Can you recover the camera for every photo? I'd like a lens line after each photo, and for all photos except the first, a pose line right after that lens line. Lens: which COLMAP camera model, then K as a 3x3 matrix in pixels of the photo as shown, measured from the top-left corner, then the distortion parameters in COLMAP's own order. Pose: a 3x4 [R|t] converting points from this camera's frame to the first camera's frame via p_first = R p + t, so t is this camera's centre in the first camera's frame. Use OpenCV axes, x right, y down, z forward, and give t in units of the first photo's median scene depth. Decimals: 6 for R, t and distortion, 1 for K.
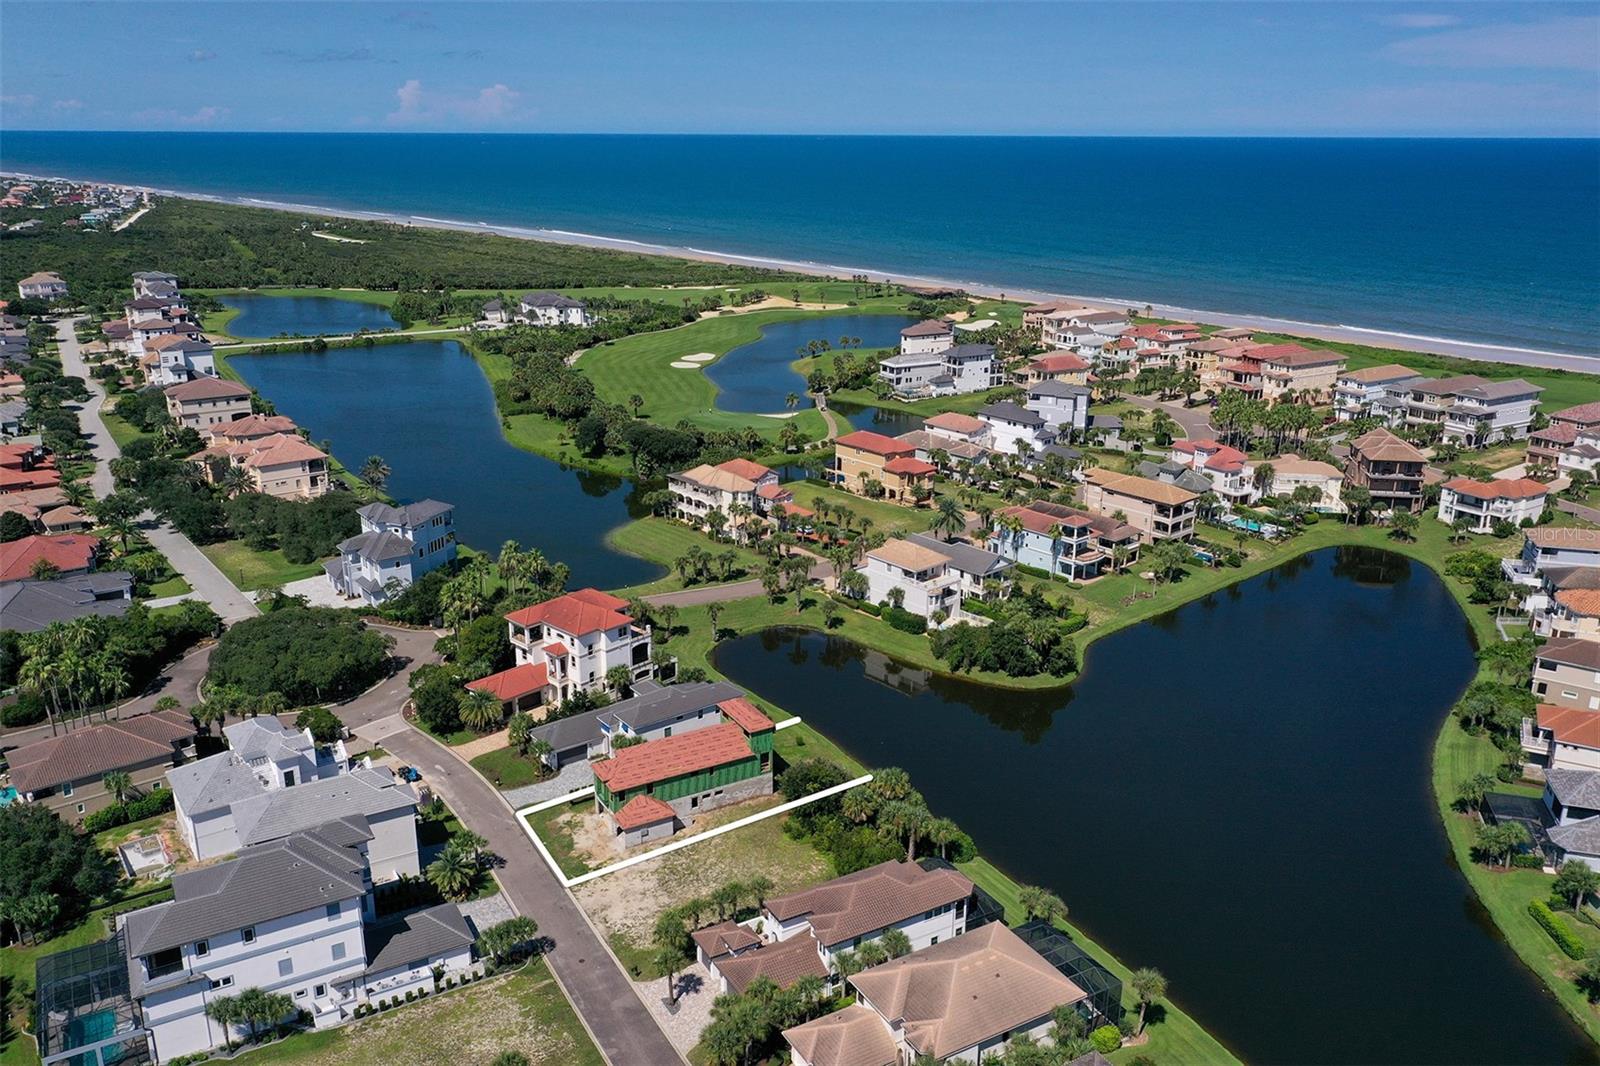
lens RADIAL K [[1264.8, 0, 800.0], [0, 1264.8, 533.0], [0, 0, 1]] dist [0.004458, 0.003969]
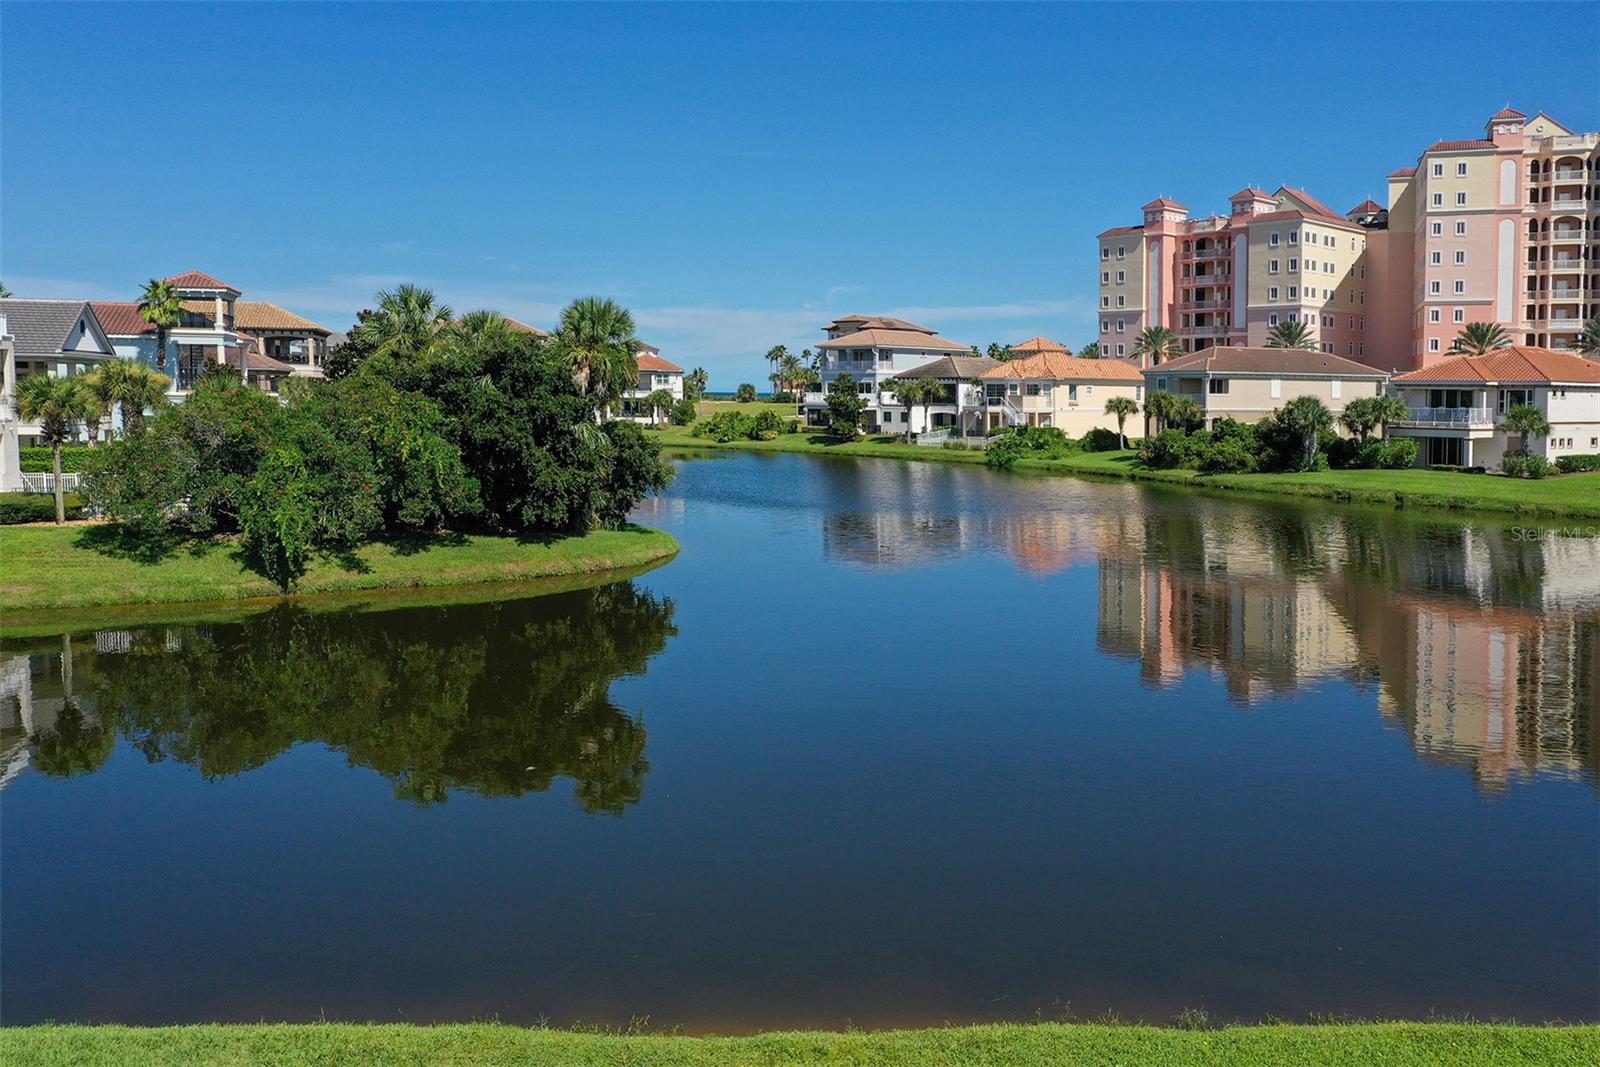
lens RADIAL K [[1275.6, 0, 806.1], [0, 1275.6, 448.5], [0, 0, 1]] dist [0.024335, -0.007150]
pose [[0.468279, -0.034065, 0.882924, -0.016766], [0.261196, 0.959935, -0.101496, 0.101122], [-0.844092, 0.278144, 0.458415, 0.633833]]
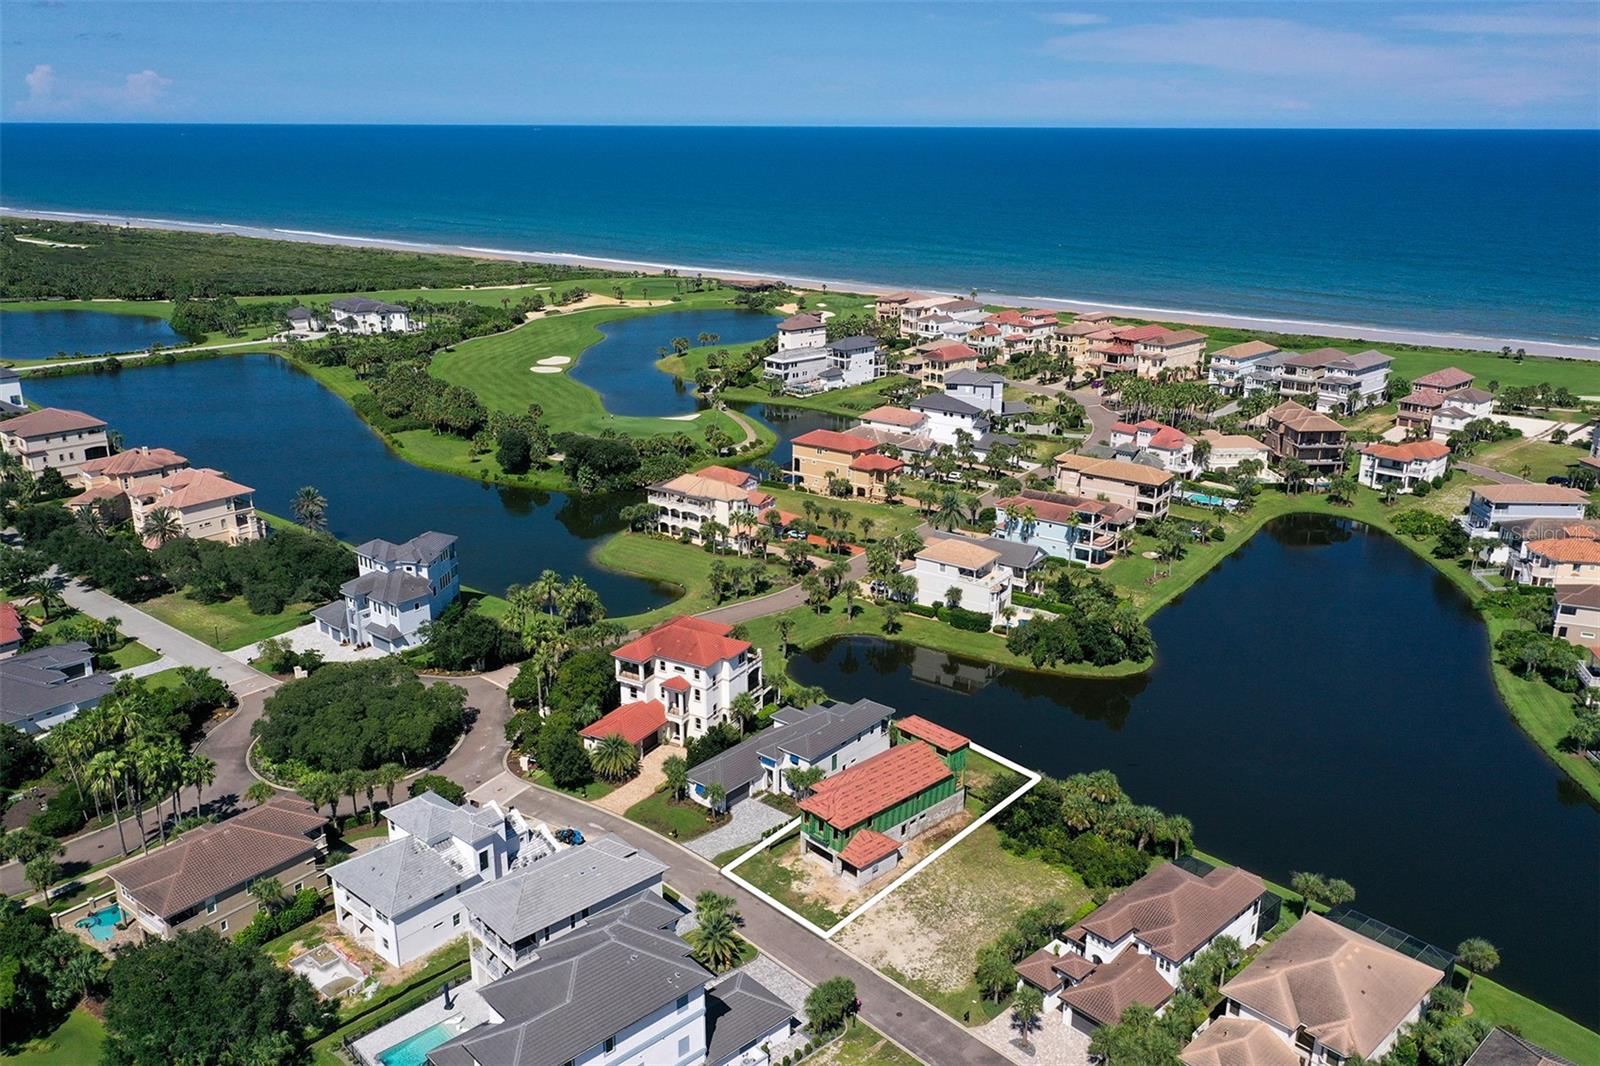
lens RADIAL K [[1264.8, 0, 800.0], [0, 1264.8, 533.0], [0, 0, 1]] dist [0.004458, 0.003969]
pose [[0.973347, -0.071742, 0.217829, -0.208761], [0.070233, 0.997423, 0.014675, -0.018240], [-0.218320, 0.001015, 0.975877, 0.049268]]
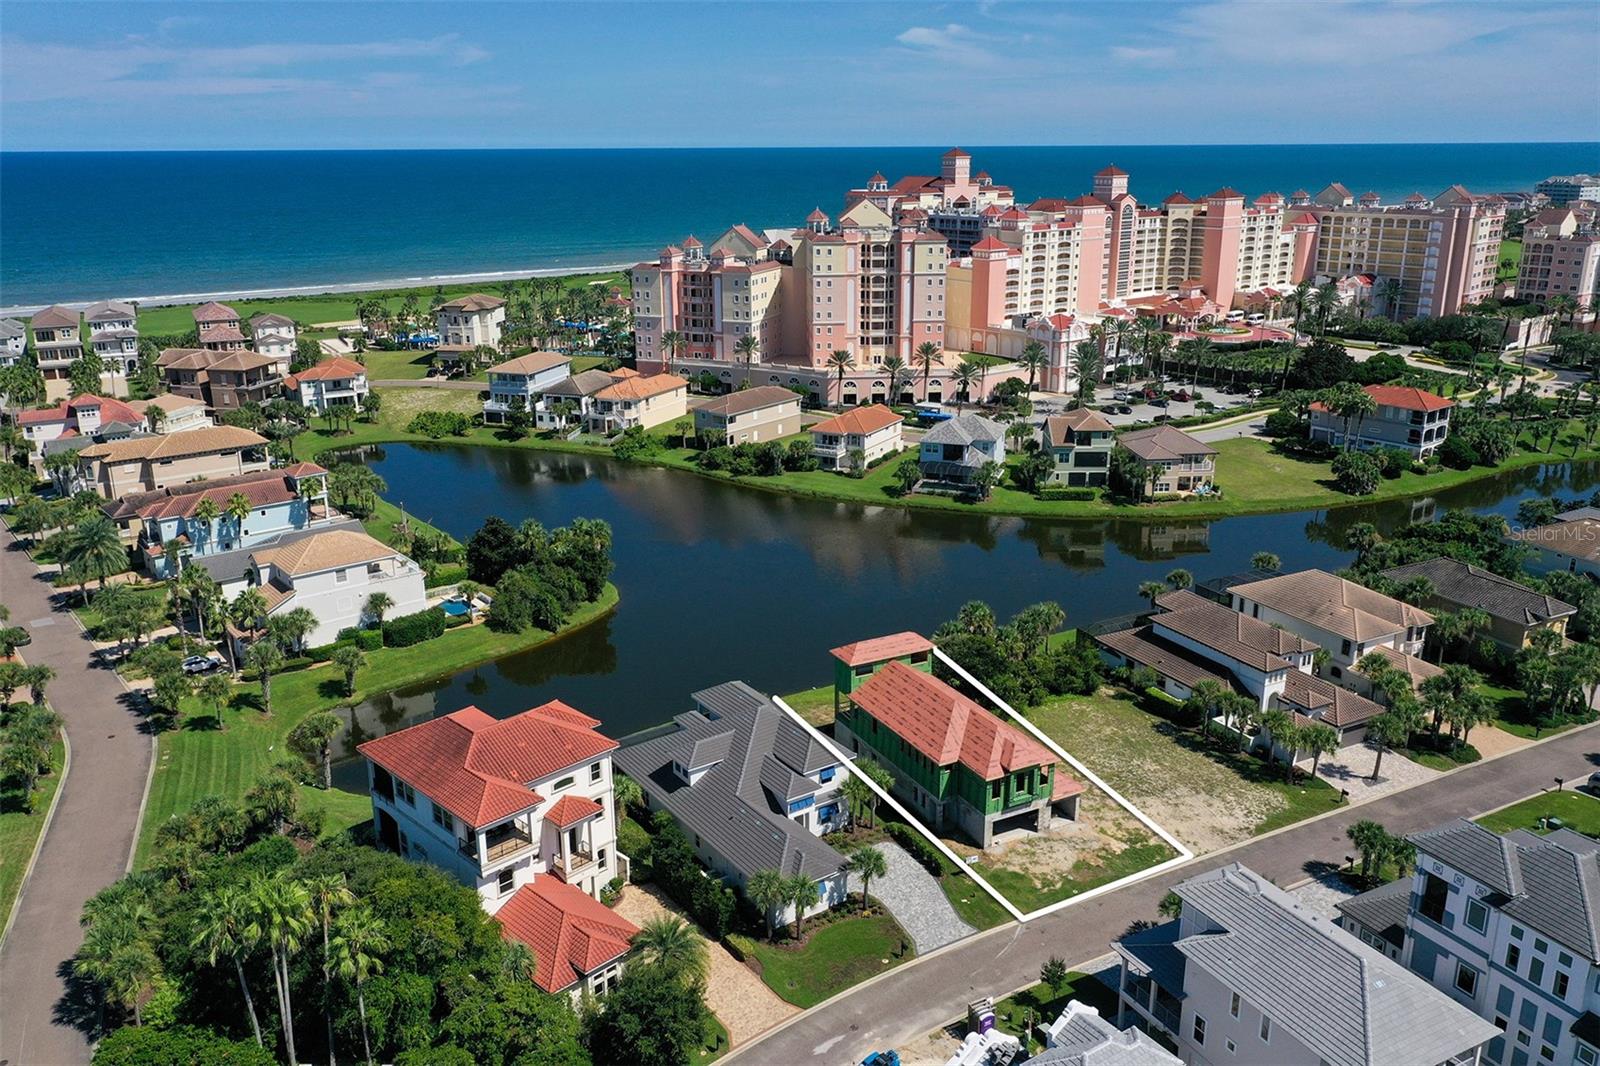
lens RADIAL K [[1264.8, 0, 800.0], [0, 1264.8, 533.0], [0, 0, 1]] dist [0.004458, 0.003969]
pose [[0.034986, -0.298664, 0.953717, -0.438095], [0.310684, 0.910267, 0.273660, -0.079385], [-0.949869, 0.286730, 0.124637, 0.574754]]
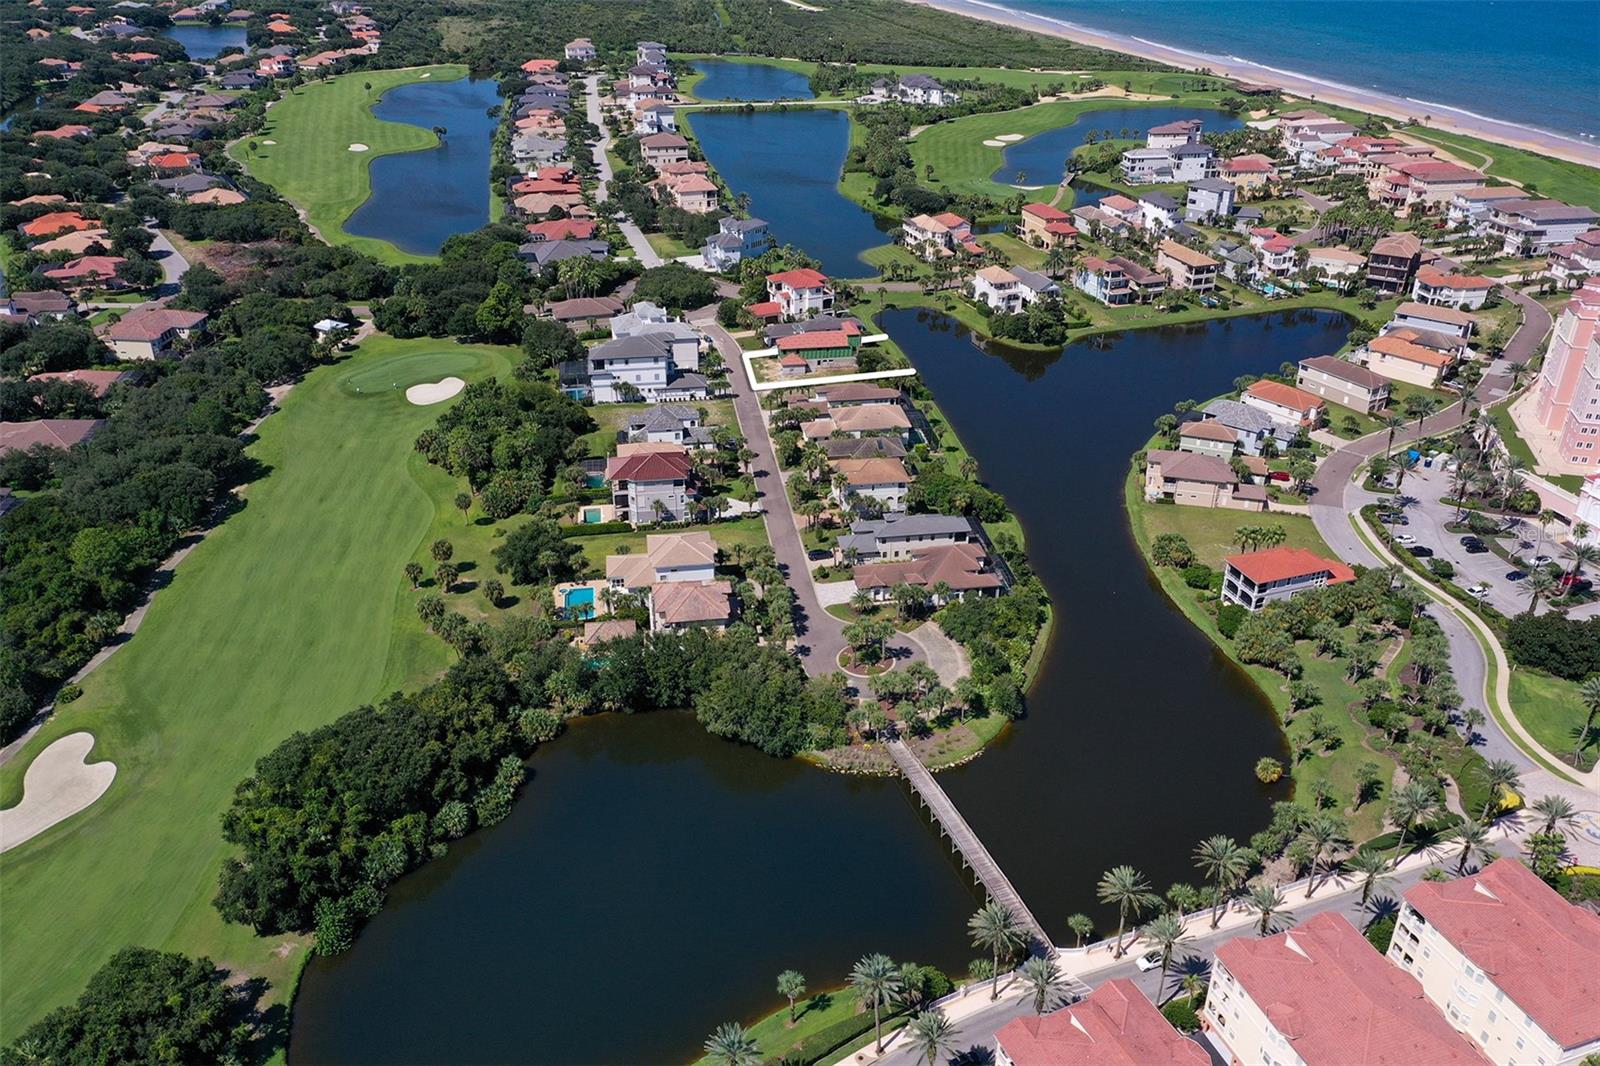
lens RADIAL K [[1275.8, 0, 784.4], [0, 1275.8, 533.9], [0, 0, 1]] dist [0.008622, 0.005640]
pose [[0.926598, 0.175398, -0.332644, 0.389364], [-0.111403, 0.972890, 0.202670, 0.034723], [0.359174, -0.150736, 0.921017, -0.666592]]
